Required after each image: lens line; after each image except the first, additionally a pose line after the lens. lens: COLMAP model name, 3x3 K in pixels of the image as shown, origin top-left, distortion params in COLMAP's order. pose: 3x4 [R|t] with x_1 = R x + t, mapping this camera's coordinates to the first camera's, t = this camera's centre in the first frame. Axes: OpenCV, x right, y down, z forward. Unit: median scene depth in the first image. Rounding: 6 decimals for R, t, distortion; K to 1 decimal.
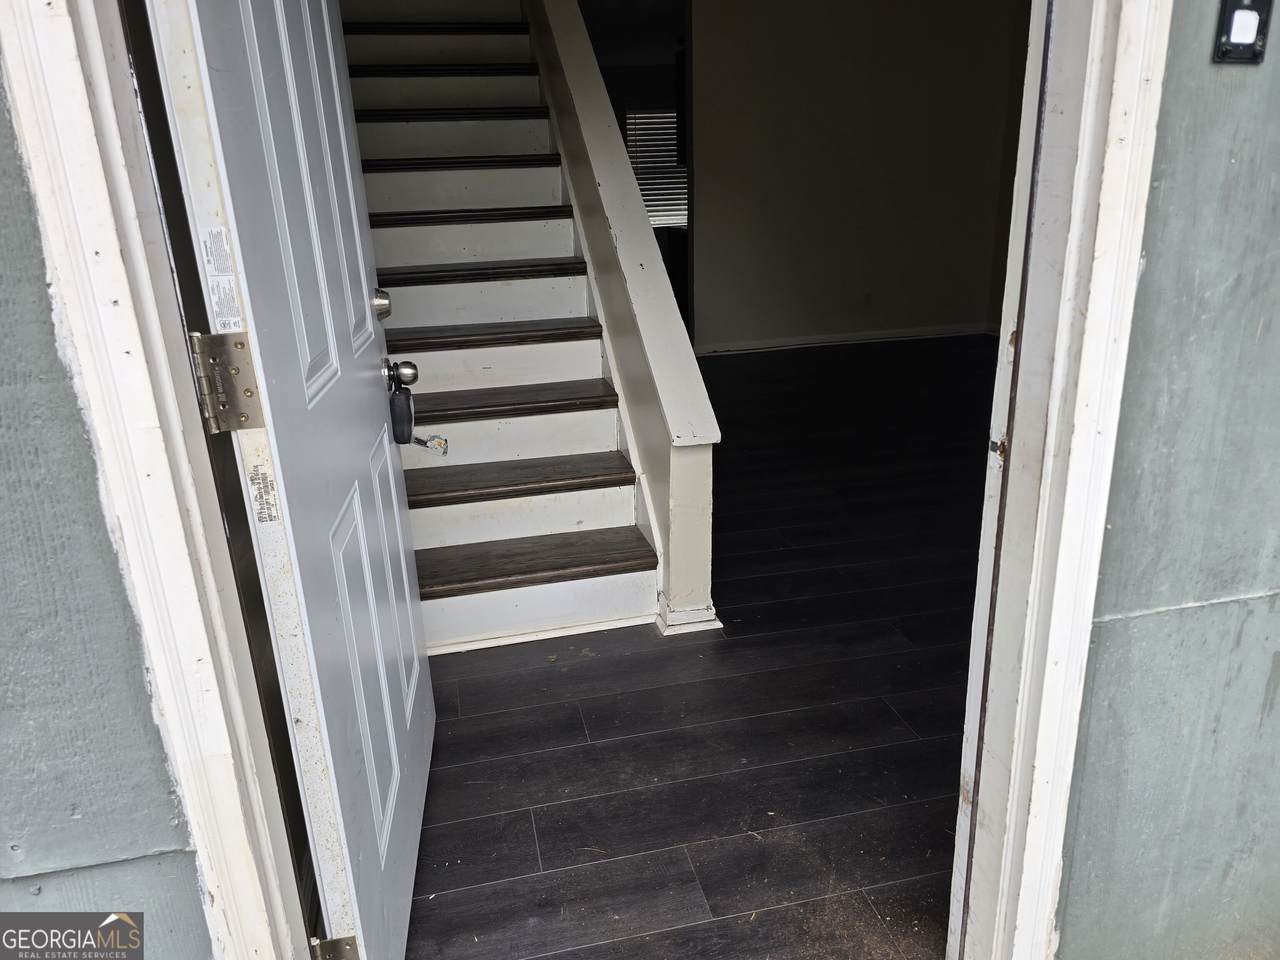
lens RADIAL K [[870.2, 0, 640.0], [0, 870.2, 480.0], [0, 0, 1]] dist [0.063617, -0.072599]
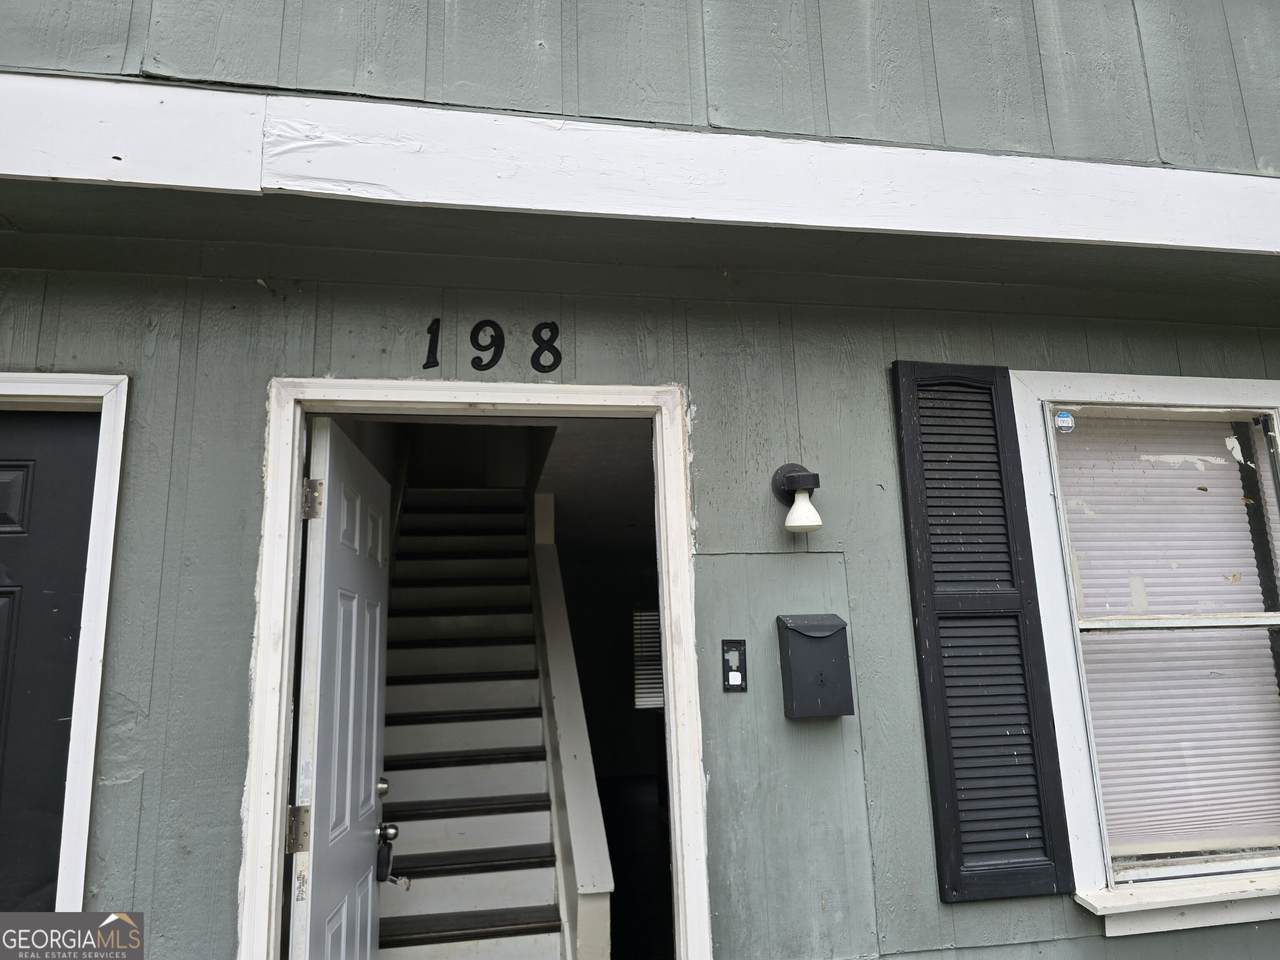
lens RADIAL K [[870.2, 0, 640.0], [0, 870.2, 480.0], [0, 0, 1]] dist [0.063617, -0.072599]
pose [[0.999148, -0.002529, -0.041202, 0.444739], [-0.018431, 0.865779, -0.500087, 0.201926], [0.036936, 0.500420, 0.864994, -1.210122]]
